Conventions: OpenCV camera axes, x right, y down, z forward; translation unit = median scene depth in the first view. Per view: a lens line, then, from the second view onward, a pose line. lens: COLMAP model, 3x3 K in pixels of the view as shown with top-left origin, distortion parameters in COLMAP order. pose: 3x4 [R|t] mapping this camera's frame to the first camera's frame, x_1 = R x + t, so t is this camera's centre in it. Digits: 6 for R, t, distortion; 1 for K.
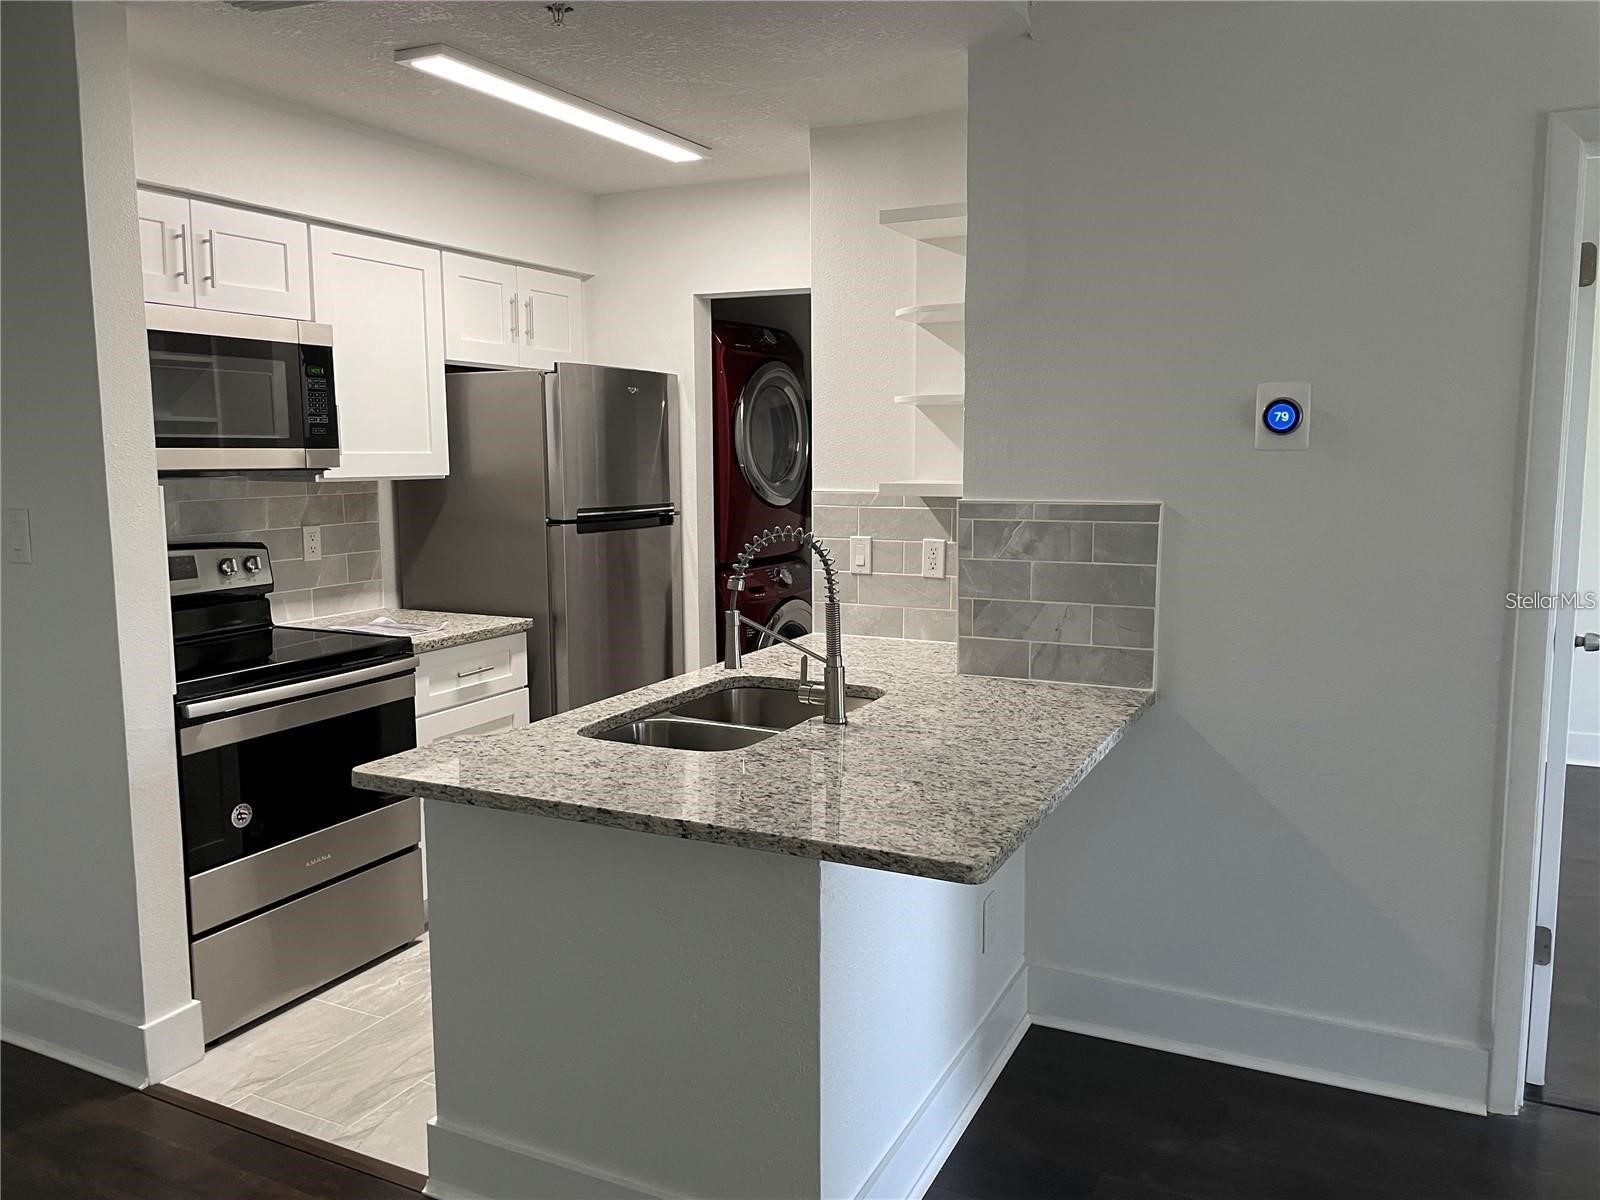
lens RADIAL K [[1195.7, 0, 800.0], [0, 1195.7, 600.0], [0, 0, 1]] dist [0.079652, -0.092344]
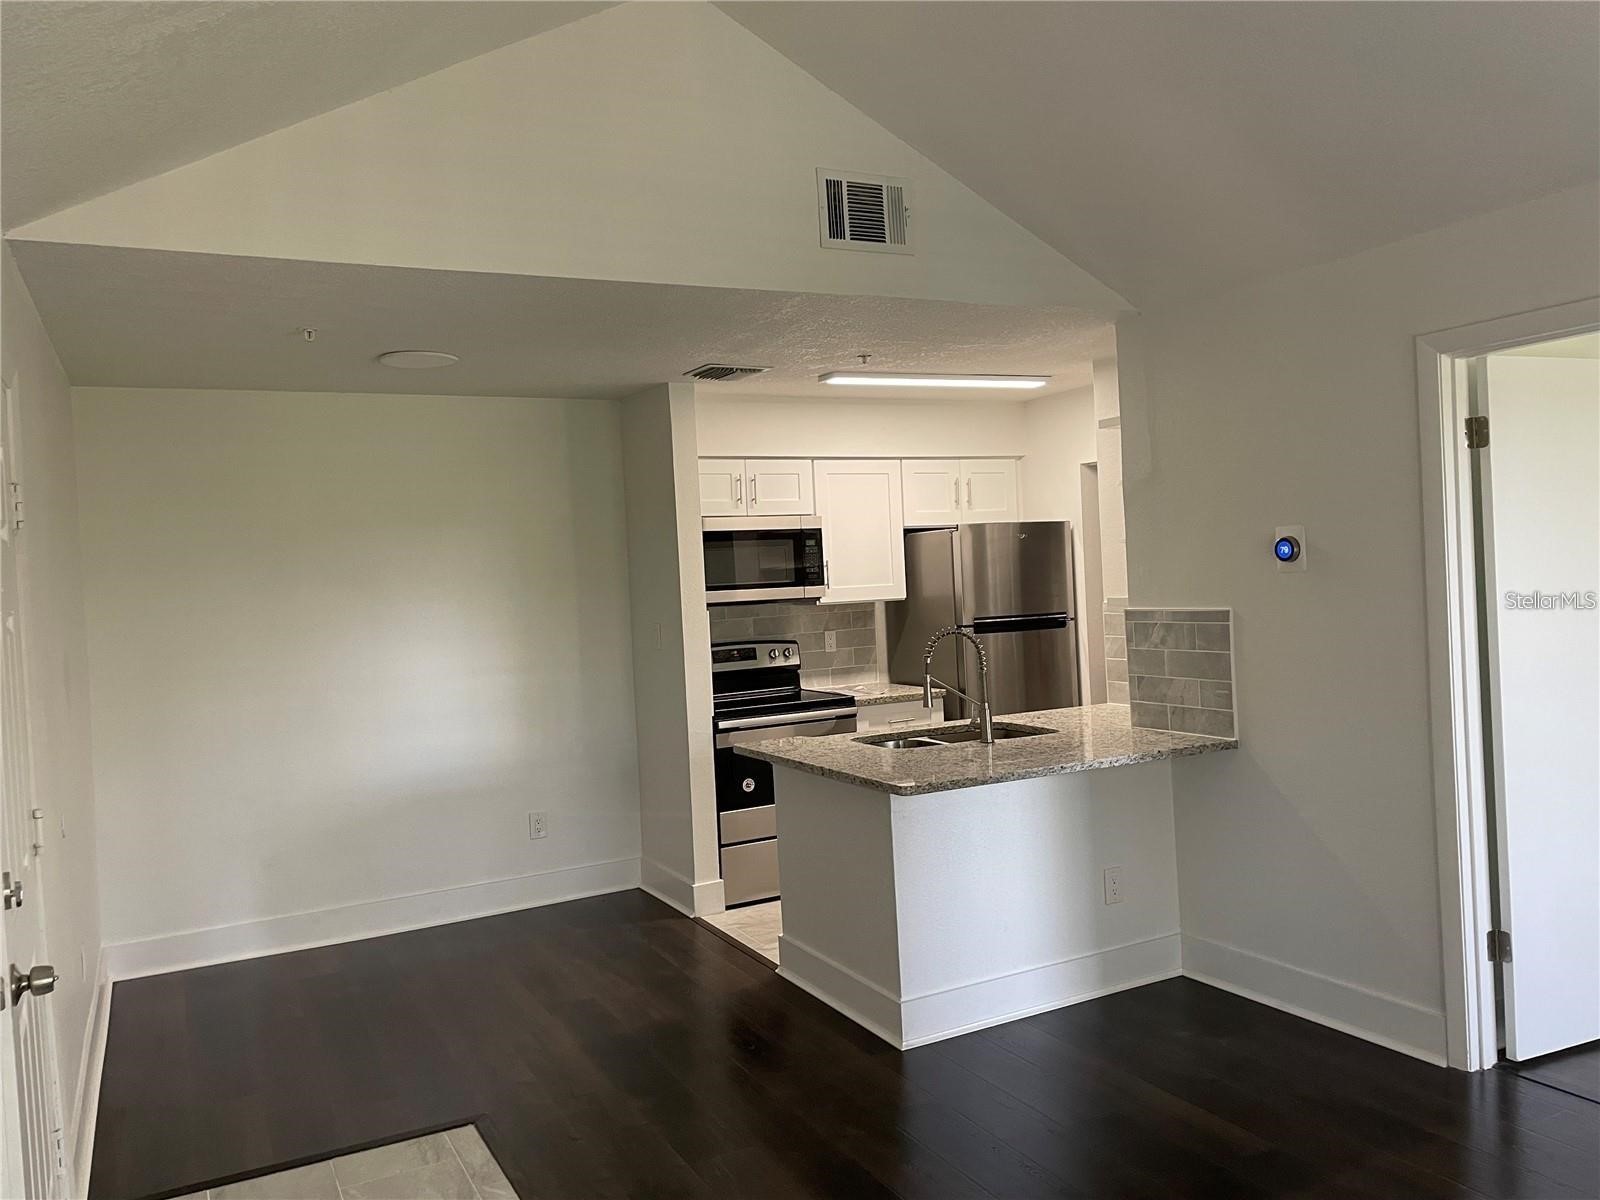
lens RADIAL K [[1195.7, 0, 800.0], [0, 1195.7, 600.0], [0, 0, 1]] dist [0.079652, -0.092344]
pose [[0.807769, -0.023327, -0.589038, 0.690153], [-0.029434, 0.996374, -0.079823, 0.037804], [0.588764, 0.081816, 0.804154, -0.455678]]
